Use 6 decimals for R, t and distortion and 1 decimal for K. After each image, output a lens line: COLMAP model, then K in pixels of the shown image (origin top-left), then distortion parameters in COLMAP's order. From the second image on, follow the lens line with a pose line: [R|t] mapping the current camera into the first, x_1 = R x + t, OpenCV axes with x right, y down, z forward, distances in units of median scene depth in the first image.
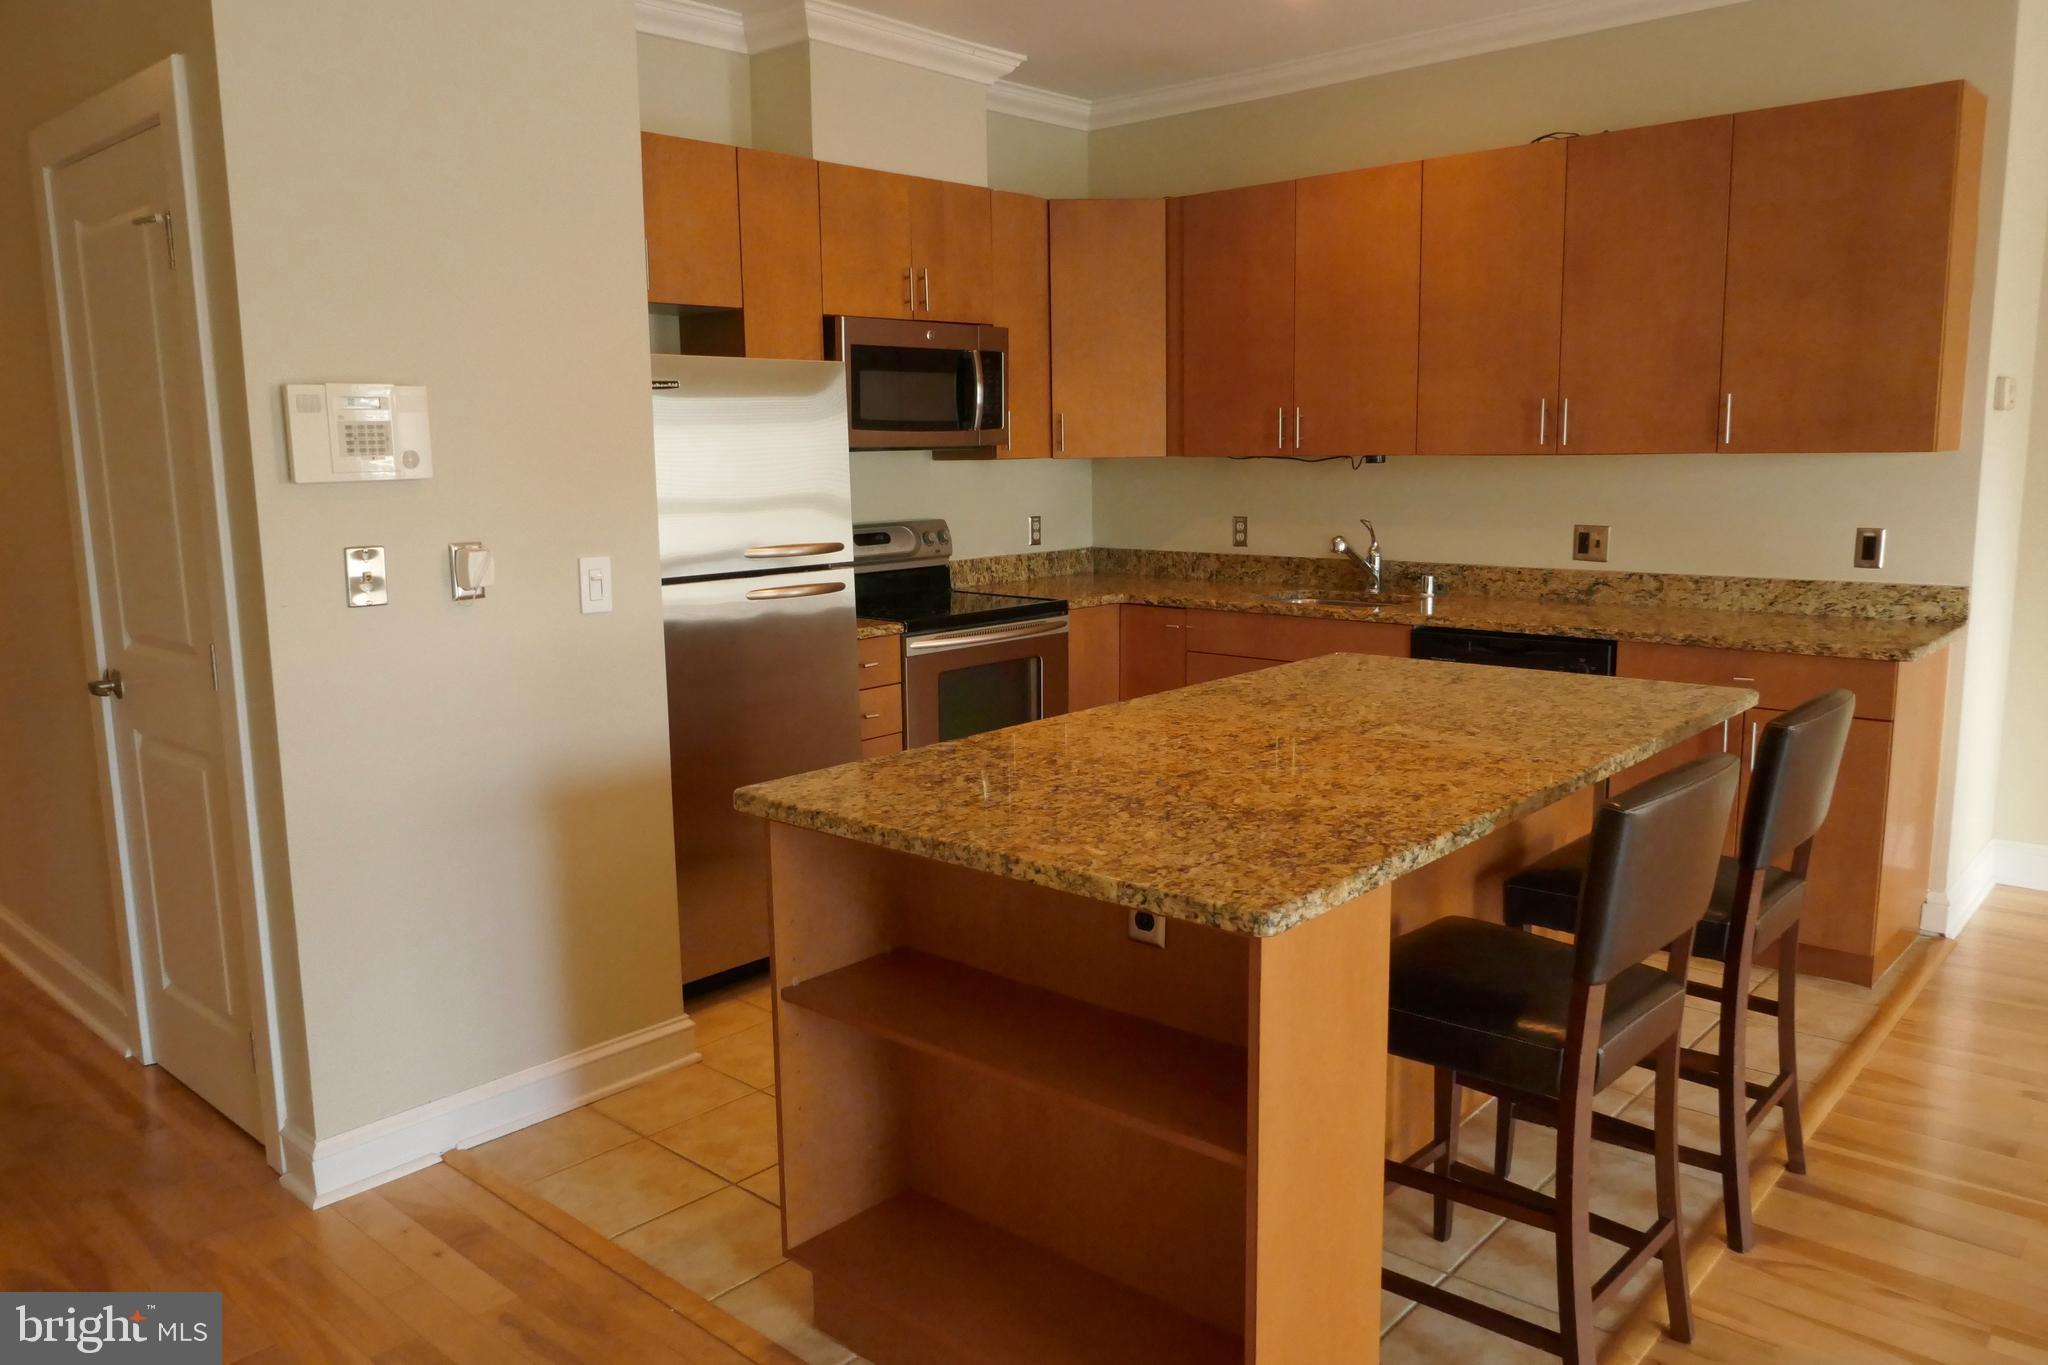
lens RADIAL K [[1476.9, 0, 1014.5], [0, 1476.9, 680.6], [0, 0, 1]] dist [-0.010535, 0.000611]
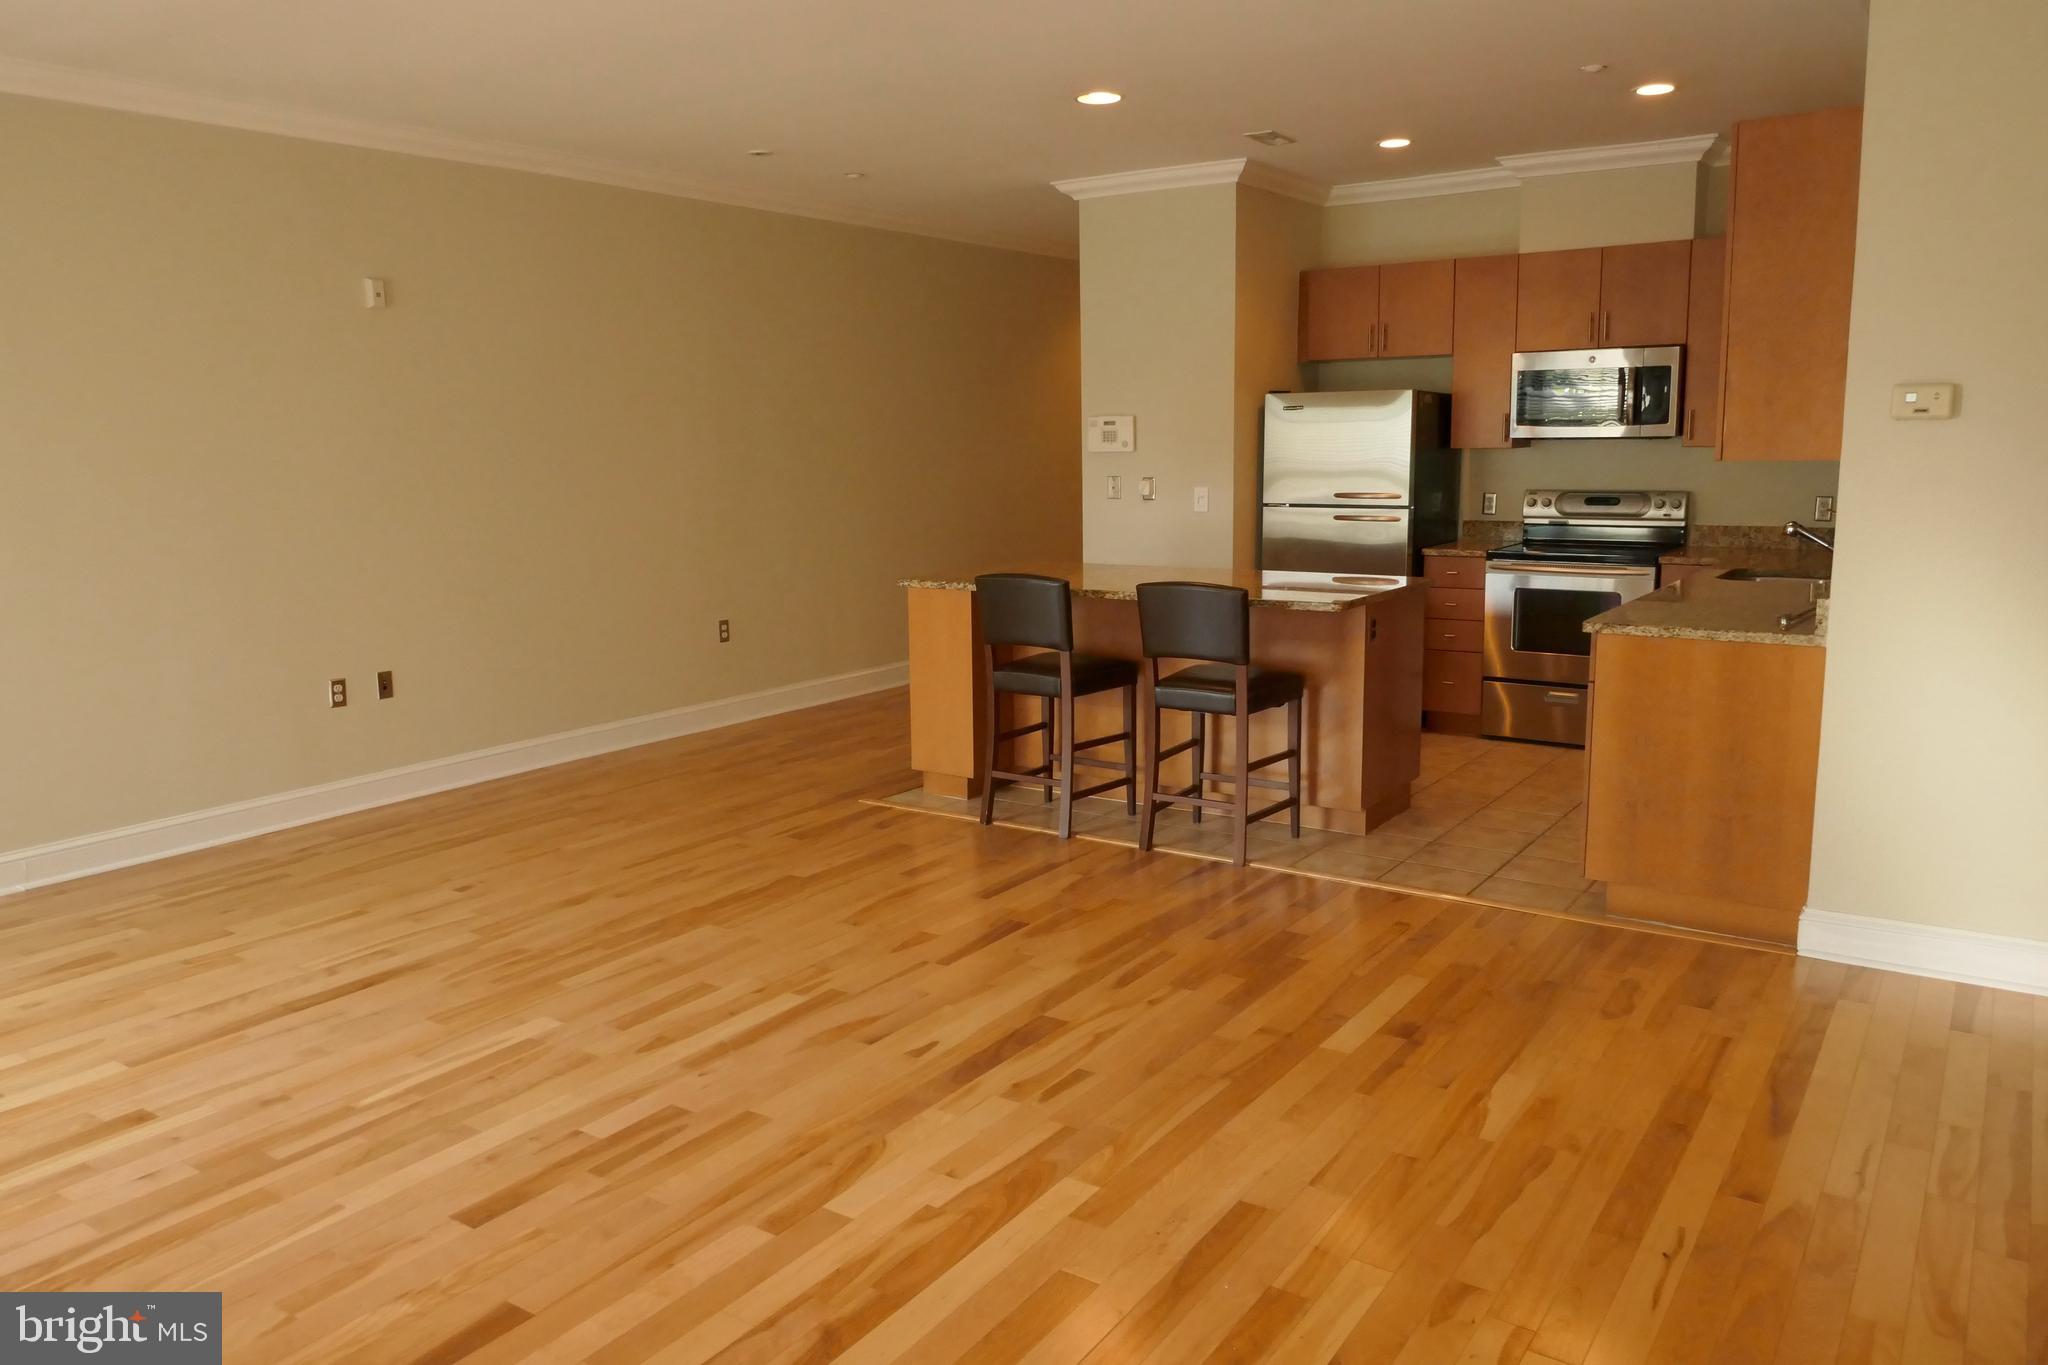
lens RADIAL K [[1474.2, 0, 1013.0], [0, 1474.2, 685.5], [0, 0, 1]] dist [-0.012730, 0.000319]
pose [[0.128350, 0.180105, -0.975238, 1.464507], [-0.144106, 0.976321, 0.161340, -0.082173], [0.981203, 0.119830, 0.151265, 0.300027]]
